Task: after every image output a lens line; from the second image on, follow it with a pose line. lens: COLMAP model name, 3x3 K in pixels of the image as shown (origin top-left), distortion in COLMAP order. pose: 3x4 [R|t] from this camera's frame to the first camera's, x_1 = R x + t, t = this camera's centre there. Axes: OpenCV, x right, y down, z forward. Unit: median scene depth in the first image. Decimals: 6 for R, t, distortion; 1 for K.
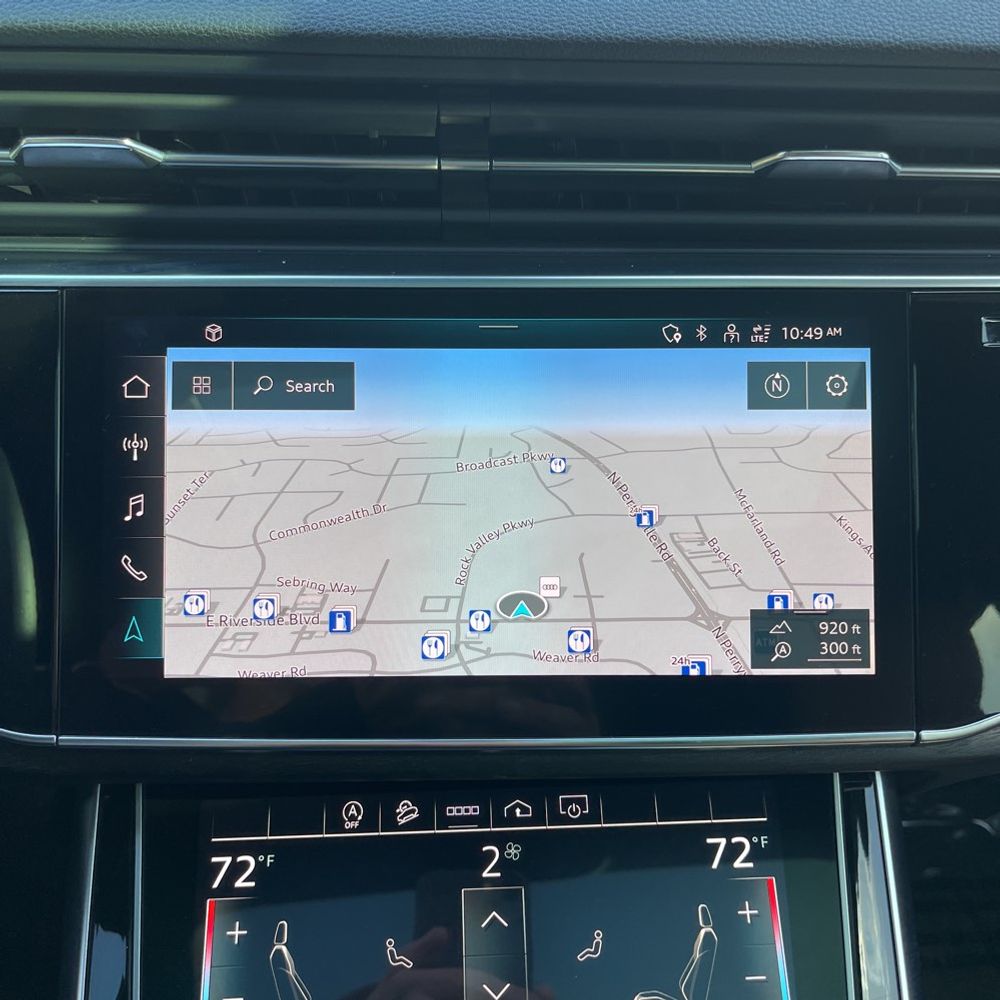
lens RADIAL K [[1010.0, 0, 500.0], [0, 1010.0, 496.0], [0, 0, 1]] dist [0.022807, 0.000000]
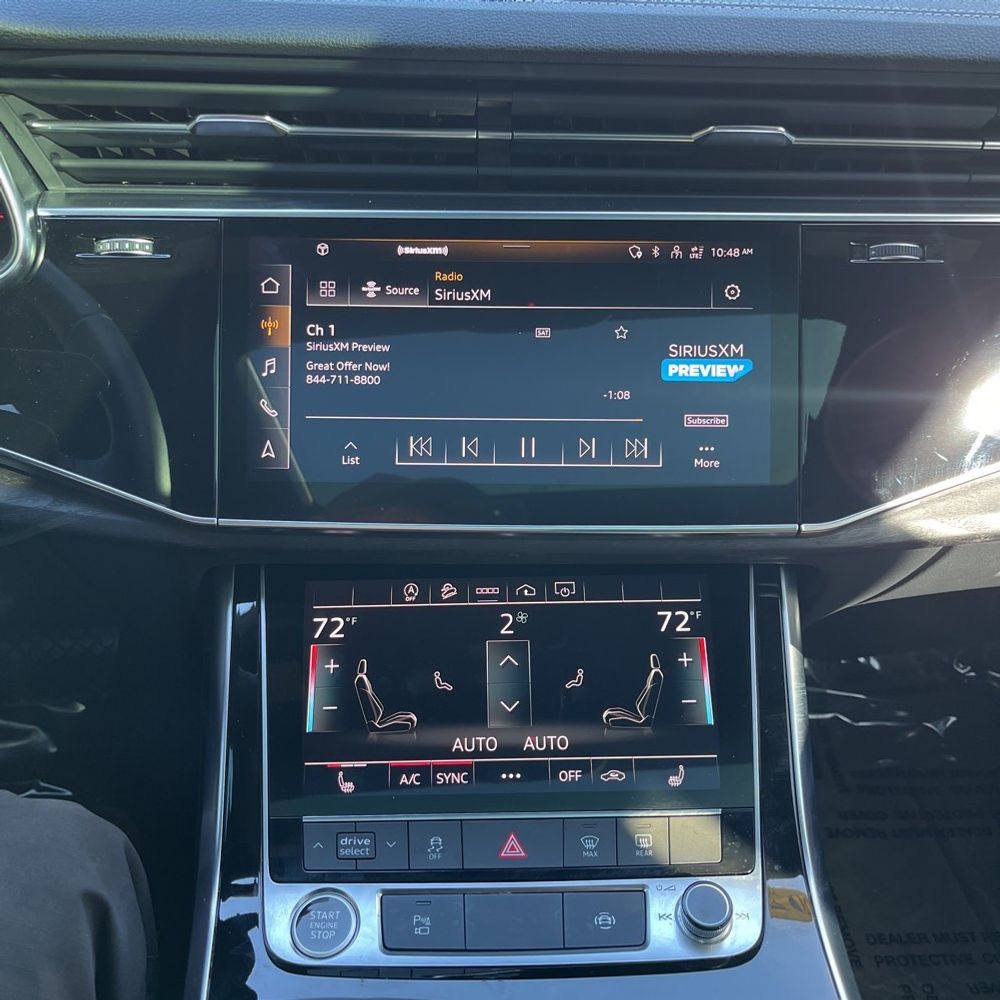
lens RADIAL K [[1010.0, 0, 493.9], [0, 1010.0, 504.7], [0, 0, 1]] dist [0.022807, 0.000000]
pose [[0.999718, 0.011334, -0.020849, 0.000718], [-0.011045, 0.999842, 0.013933, 0.181095], [0.021003, -0.013698, 0.999686, -0.455686]]
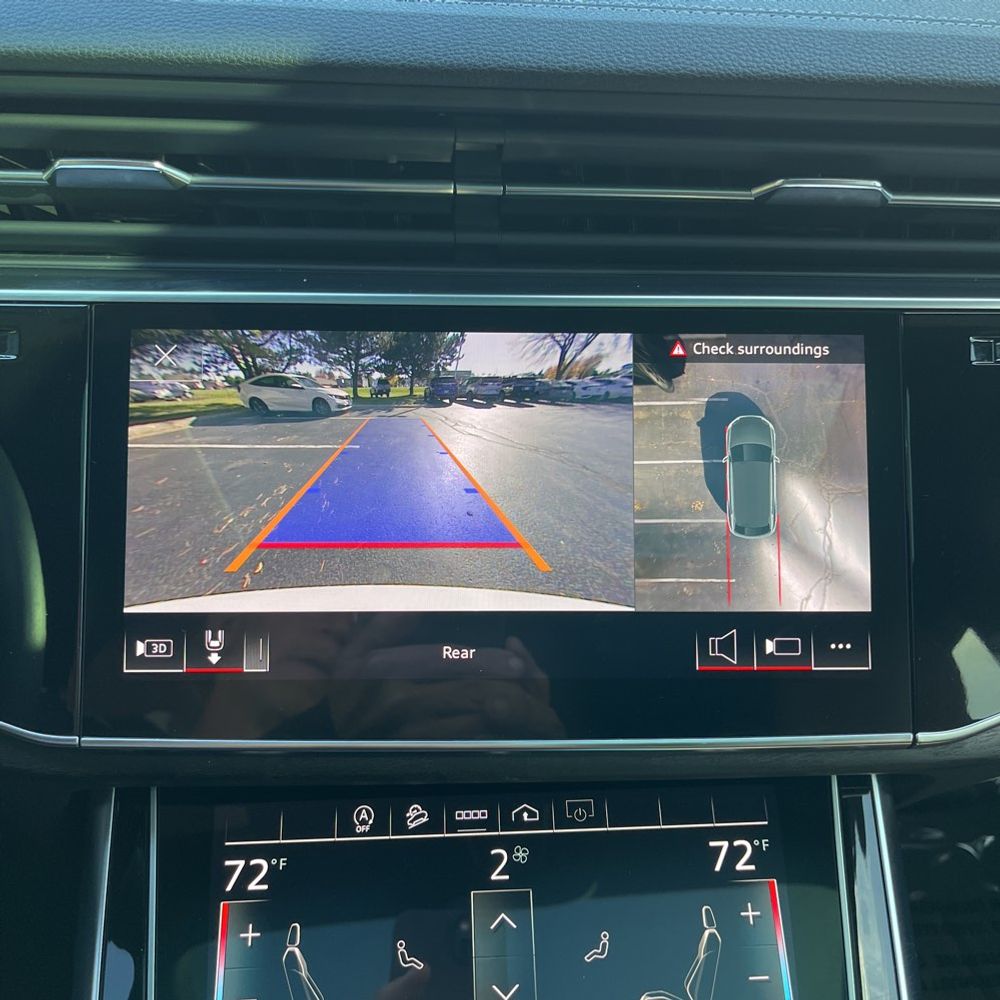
lens RADIAL K [[1010.0, 0, 495.4], [0, 1010.0, 493.9], [0, 0, 1]] dist [0.022807, 0.000000]
pose [[0.999852, 0.003834, 0.016786, -0.033259], [-0.003264, 0.999420, -0.033897, 0.023120], [-0.016907, 0.033838, 0.999284, -0.035625]]
